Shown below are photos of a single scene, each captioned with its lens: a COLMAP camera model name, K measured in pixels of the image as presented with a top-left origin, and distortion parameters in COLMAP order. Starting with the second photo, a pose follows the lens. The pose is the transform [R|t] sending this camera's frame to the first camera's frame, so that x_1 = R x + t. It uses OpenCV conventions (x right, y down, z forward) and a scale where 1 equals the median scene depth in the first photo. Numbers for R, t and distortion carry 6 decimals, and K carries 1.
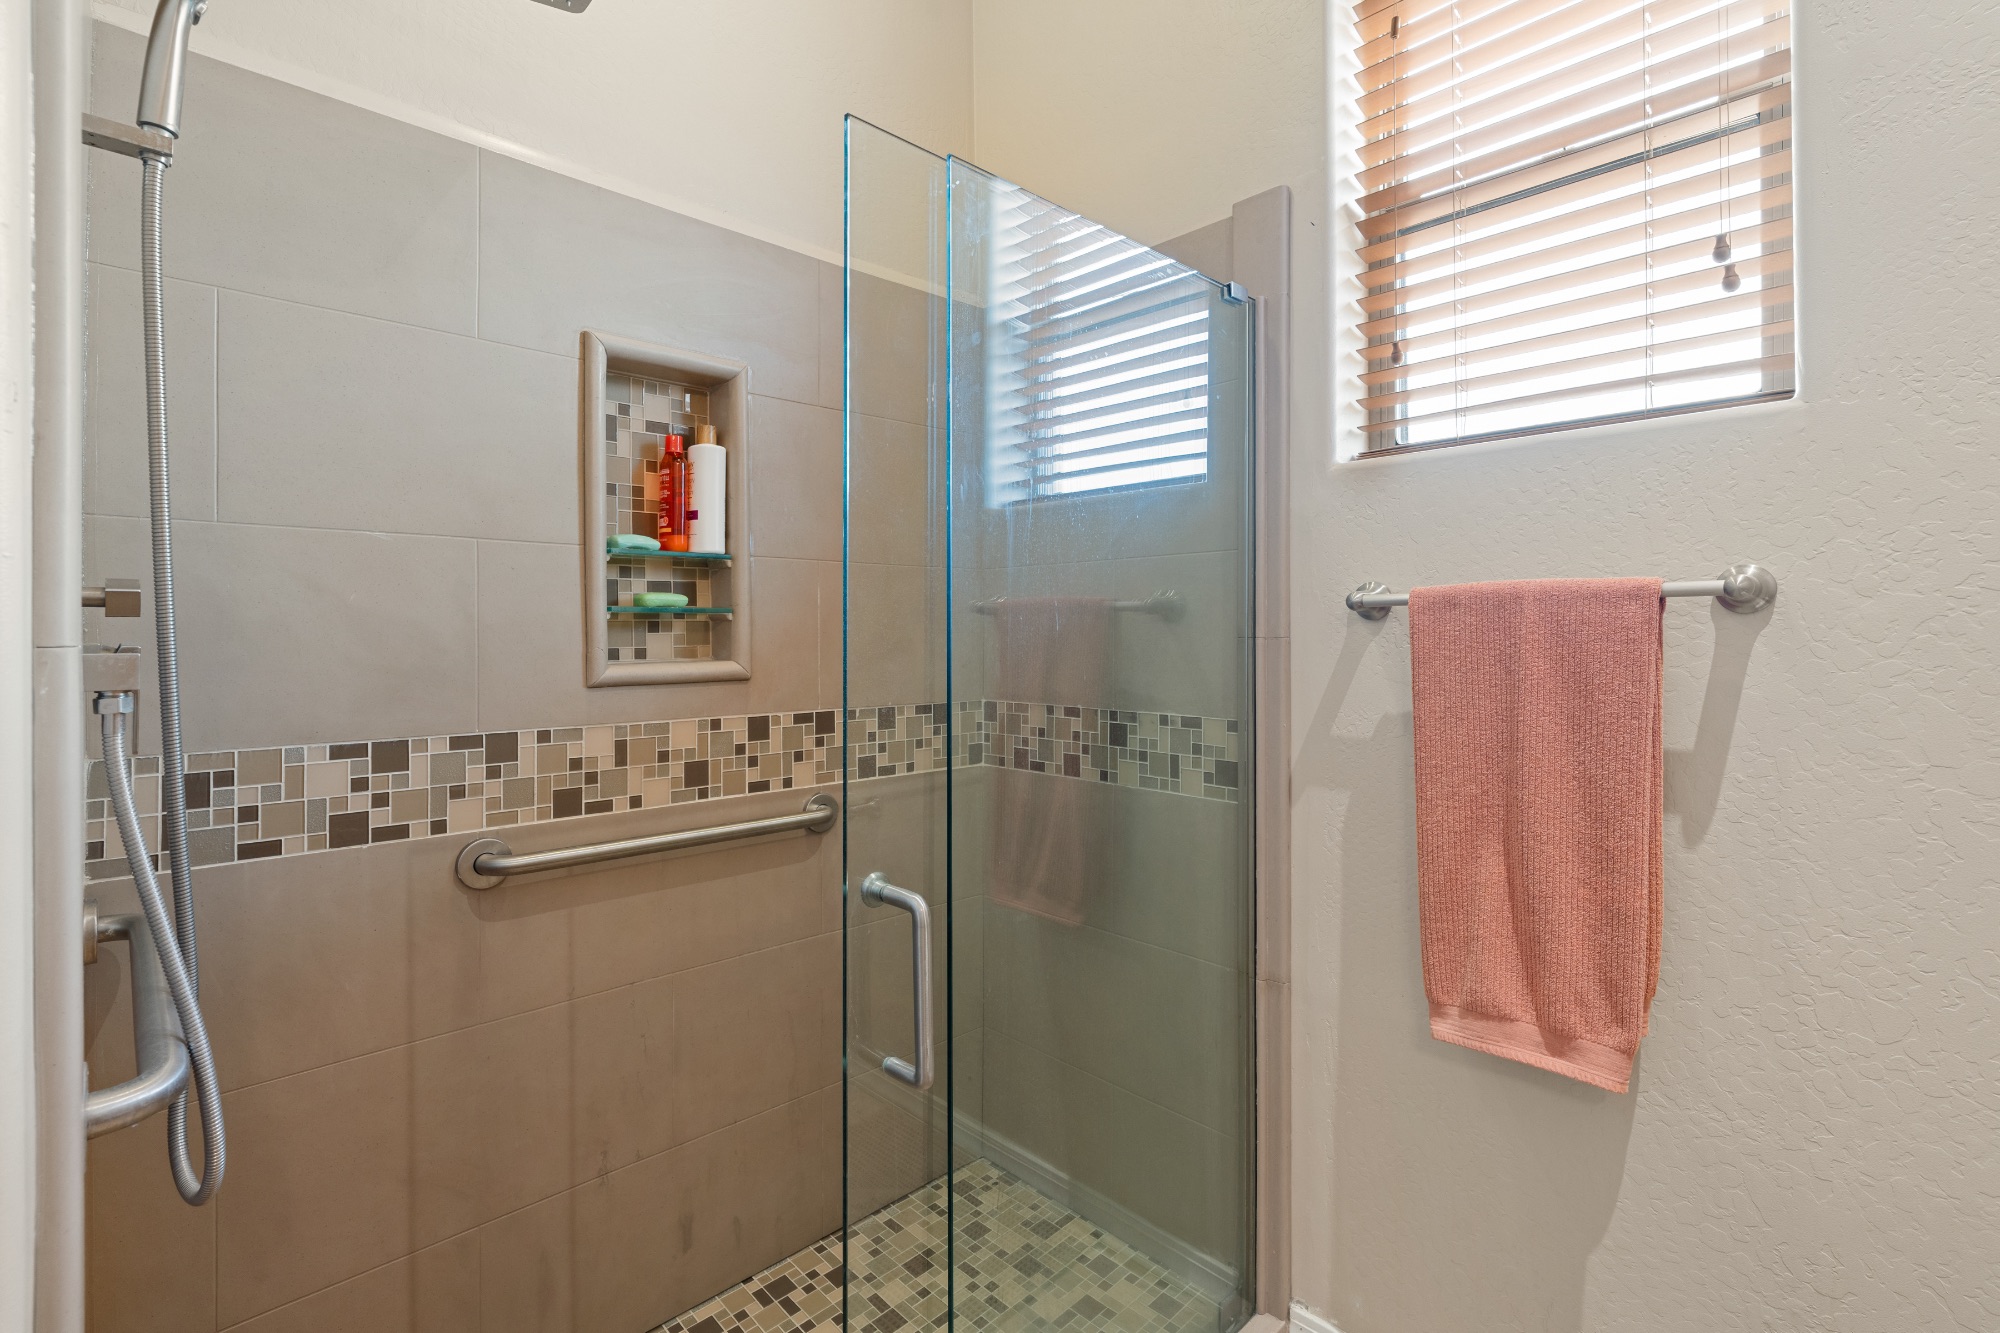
lens RADIAL K [[905.8, 0, 1002.4], [0, 905.8, 635.1], [0, 0, 1]] dist [-0.005196, 0.003111]
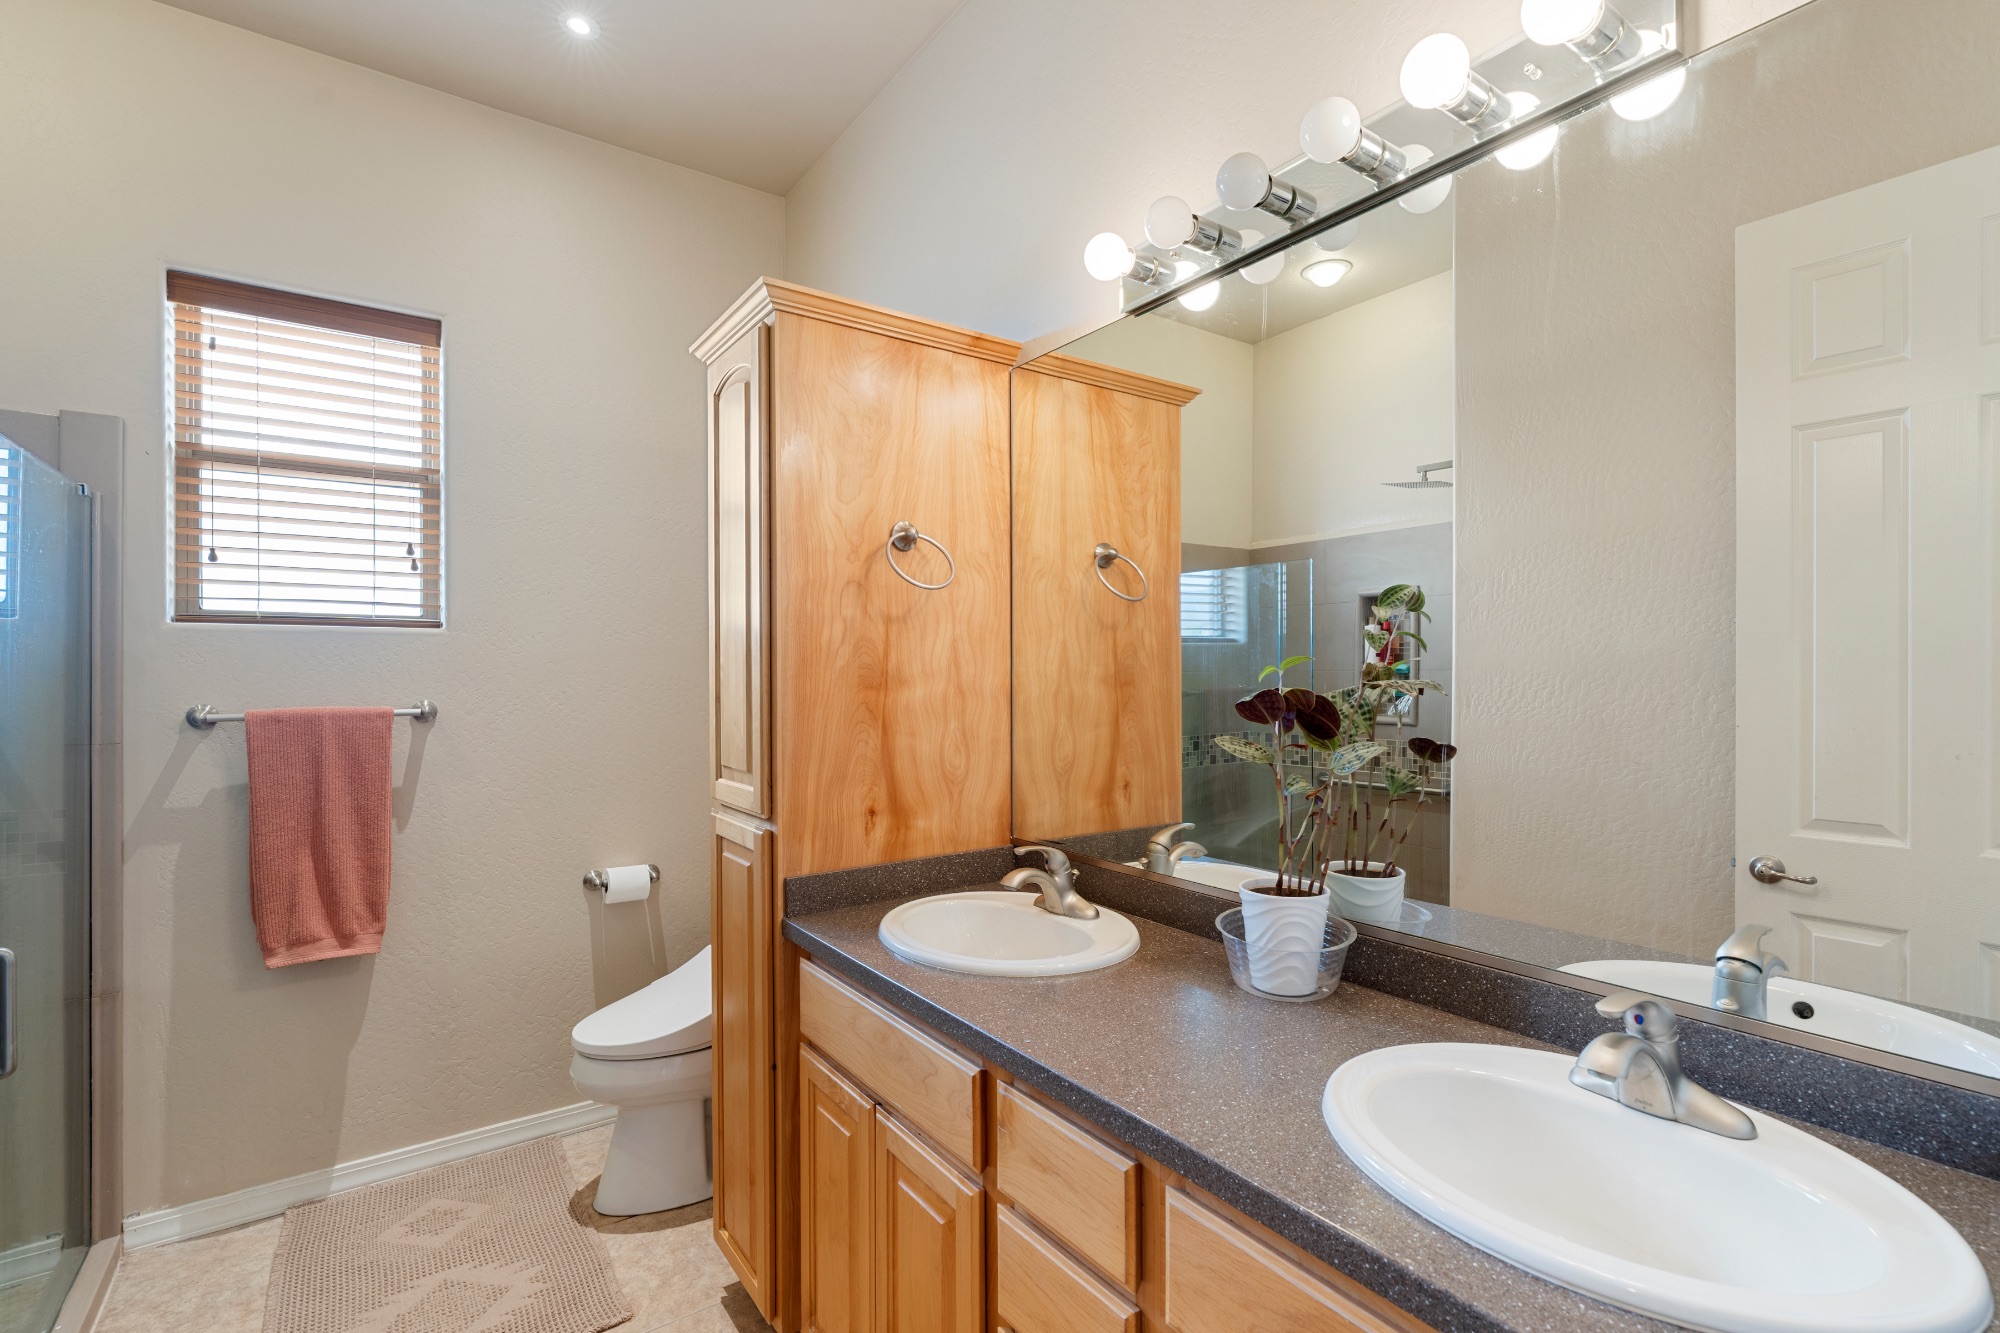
lens RADIAL K [[905.8, 0, 1000.1], [0, 905.8, 669.0], [0, 0, 1]] dist [-0.005196, 0.003111]
pose [[0.176574, 0.005767, 0.984271, -1.047369], [-0.001250, 0.999983, -0.005634, -0.134480], [-0.984287, -0.000236, 0.176578, -0.739031]]
